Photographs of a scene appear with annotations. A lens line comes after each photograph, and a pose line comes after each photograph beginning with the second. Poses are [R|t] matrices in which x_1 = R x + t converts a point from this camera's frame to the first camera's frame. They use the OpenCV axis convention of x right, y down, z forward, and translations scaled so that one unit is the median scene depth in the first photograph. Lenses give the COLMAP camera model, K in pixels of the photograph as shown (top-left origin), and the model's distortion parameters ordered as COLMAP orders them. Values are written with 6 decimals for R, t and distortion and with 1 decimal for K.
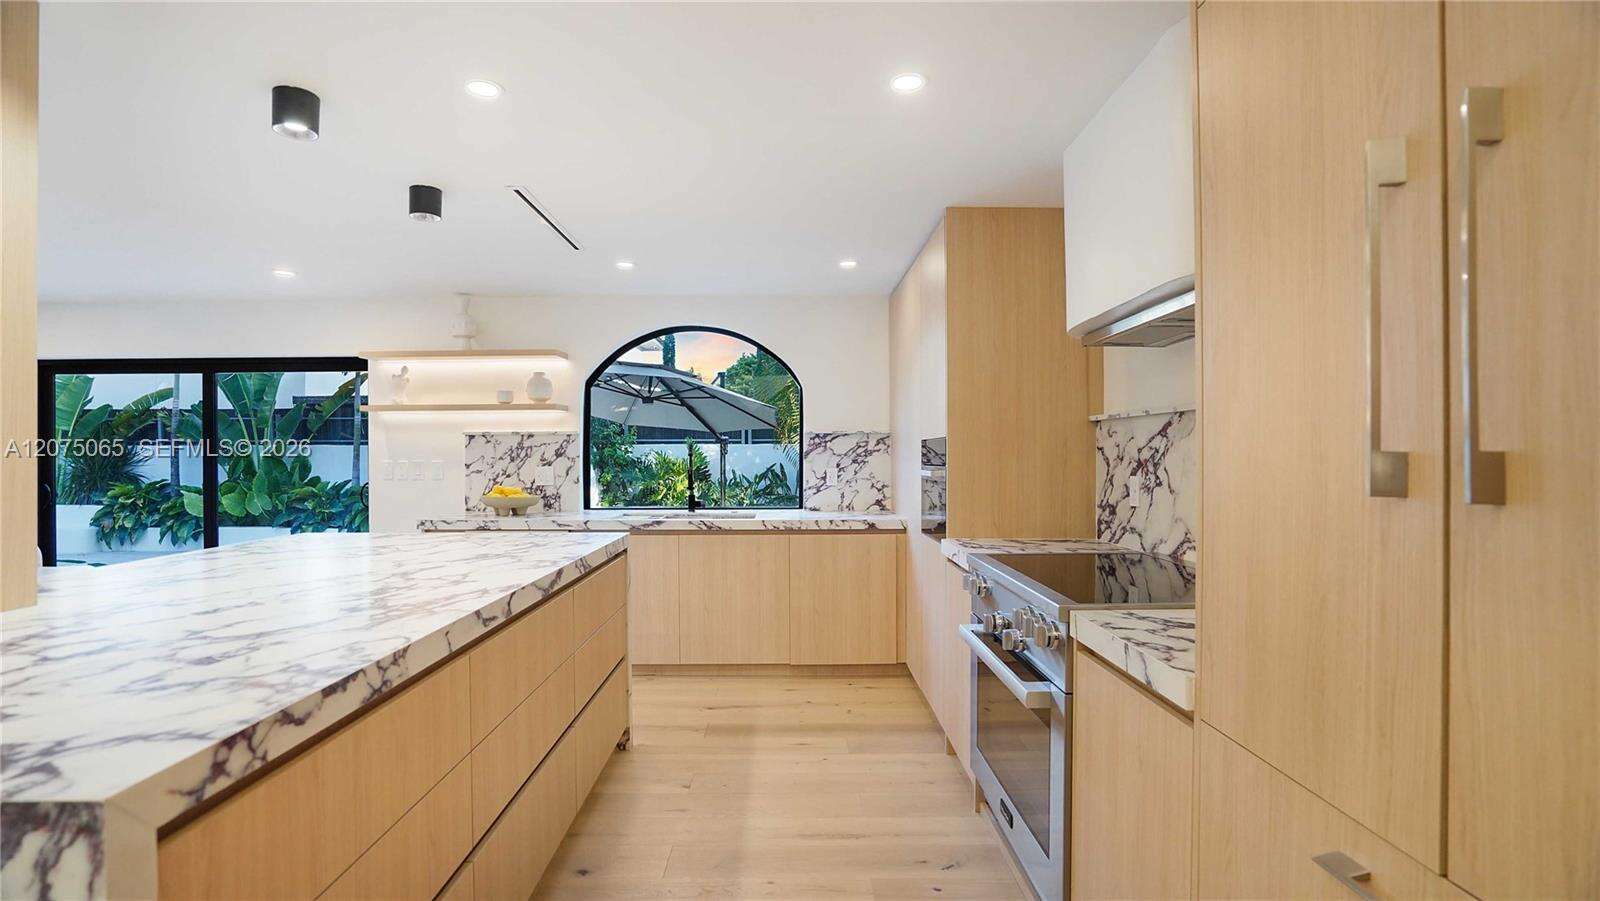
lens RADIAL K [[741.7, 0, 802.8], [0, 741.7, 451.1], [0, 0, 1]] dist [-0.024617, -0.000070]
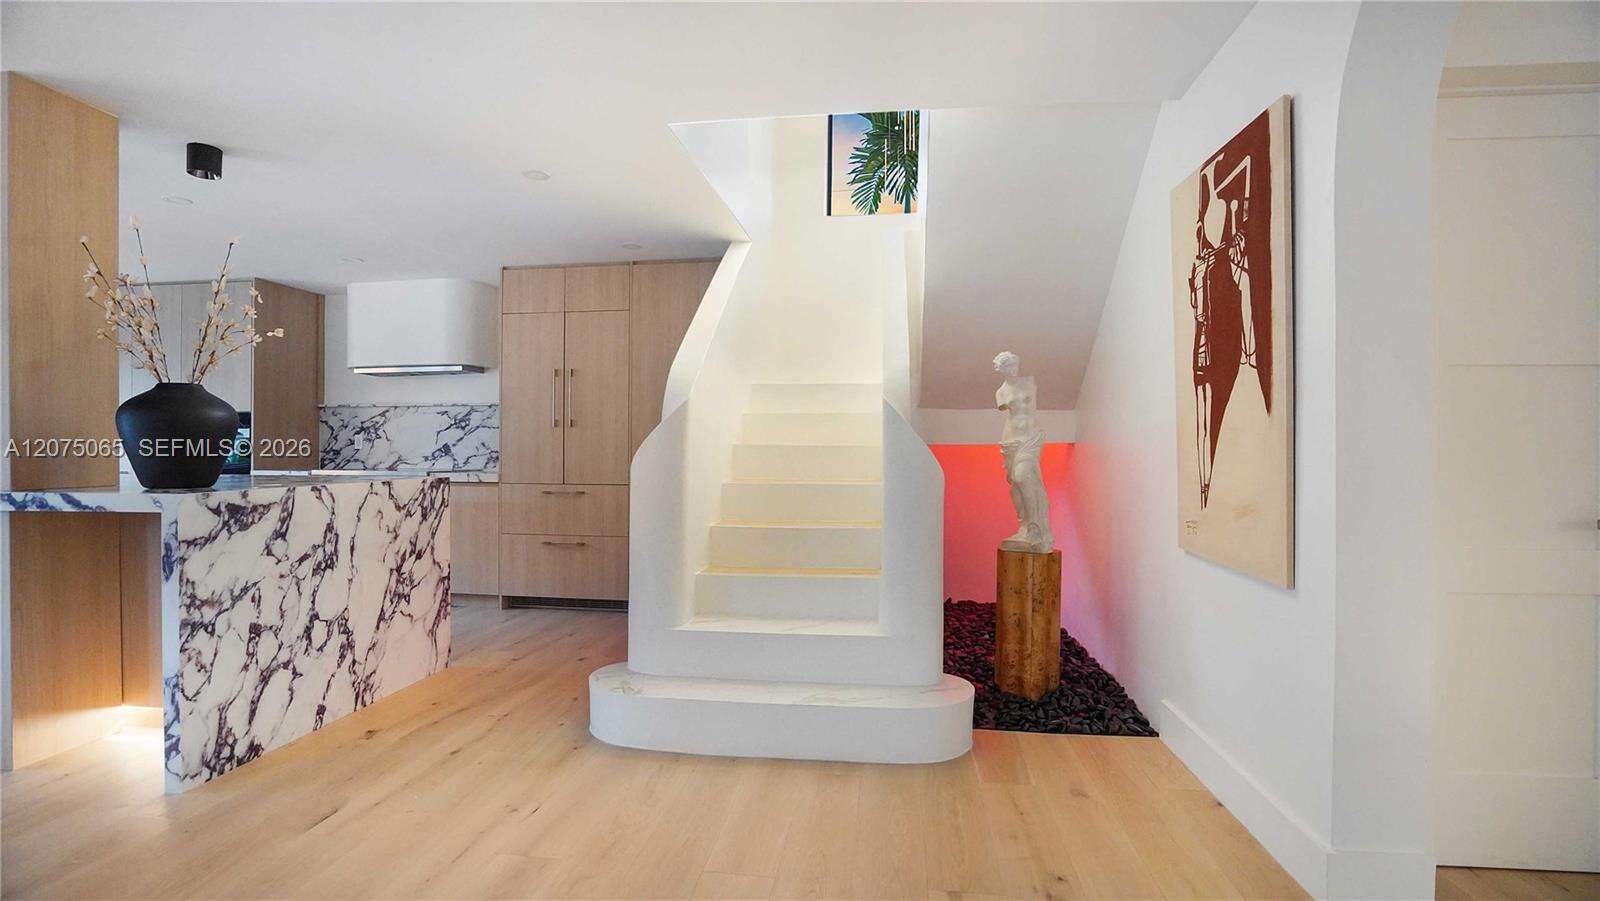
lens RADIAL K [[741.7, 0, 797.7], [0, 741.7, 451.4], [0, 0, 1]] dist [-0.024617, -0.000070]
pose [[0.137990, 0.000657, 0.990433, -1.308223], [-0.004415, 0.999990, -0.000049, 0.068229], [-0.990424, -0.004366, 0.137992, -0.480633]]
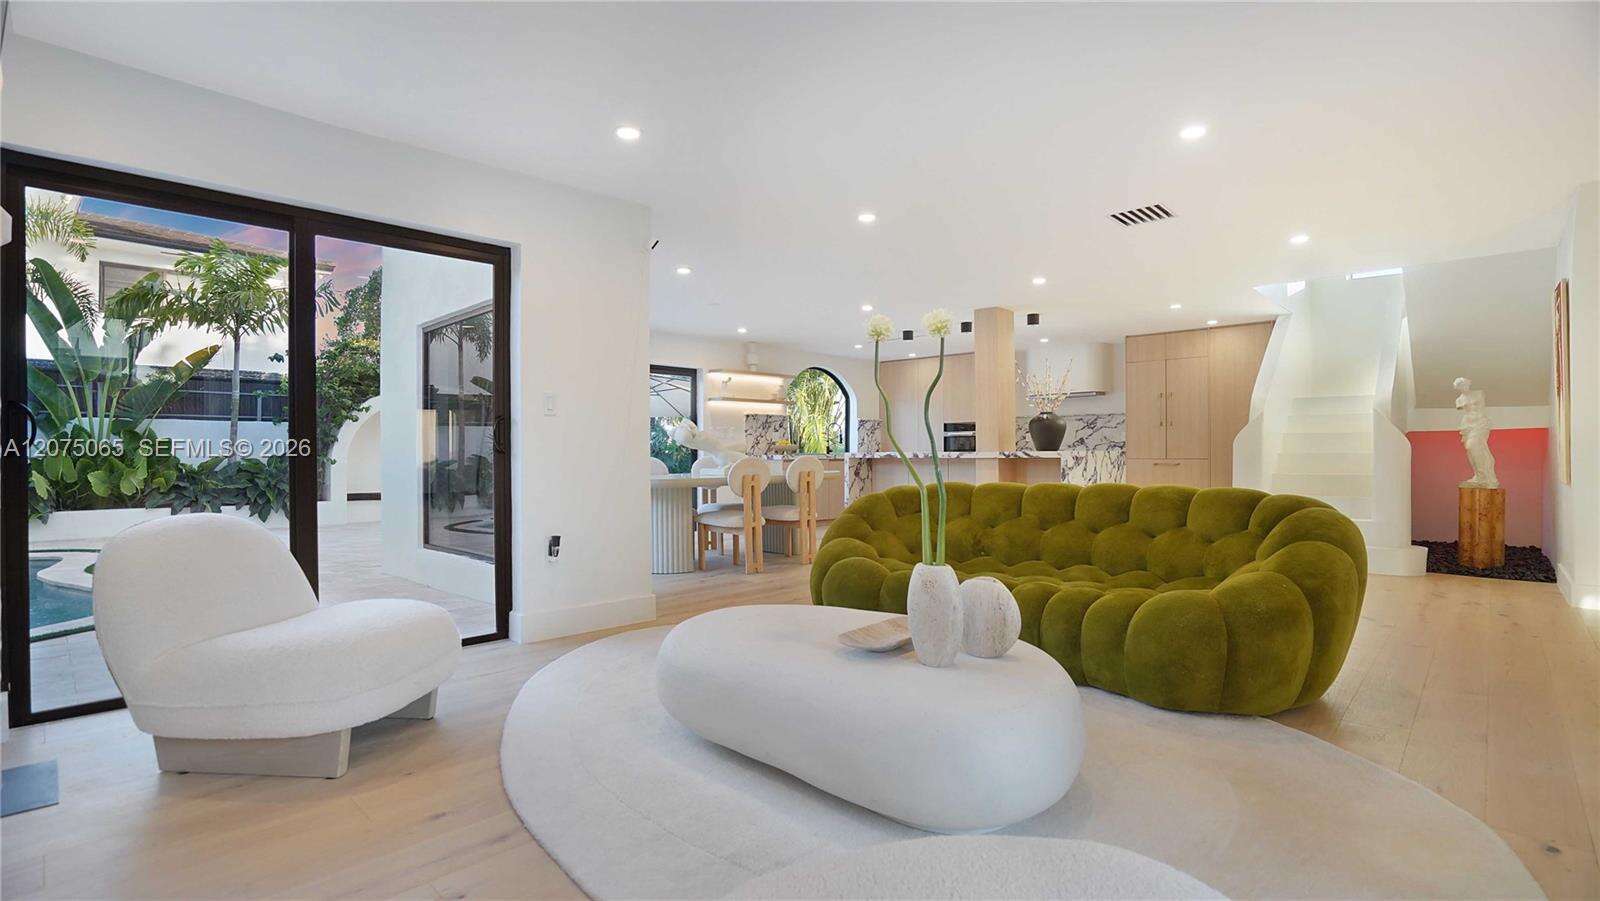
lens RADIAL K [[741.7, 0, 808.6], [0, 741.7, 452.0], [0, 0, 1]] dist [-0.024617, -0.000070]
pose [[0.690895, -0.000559, 0.722955, -2.462909], [0.001155, 0.999999, -0.000330, 0.106657], [-0.722954, 0.001063, 0.690895, -0.661808]]
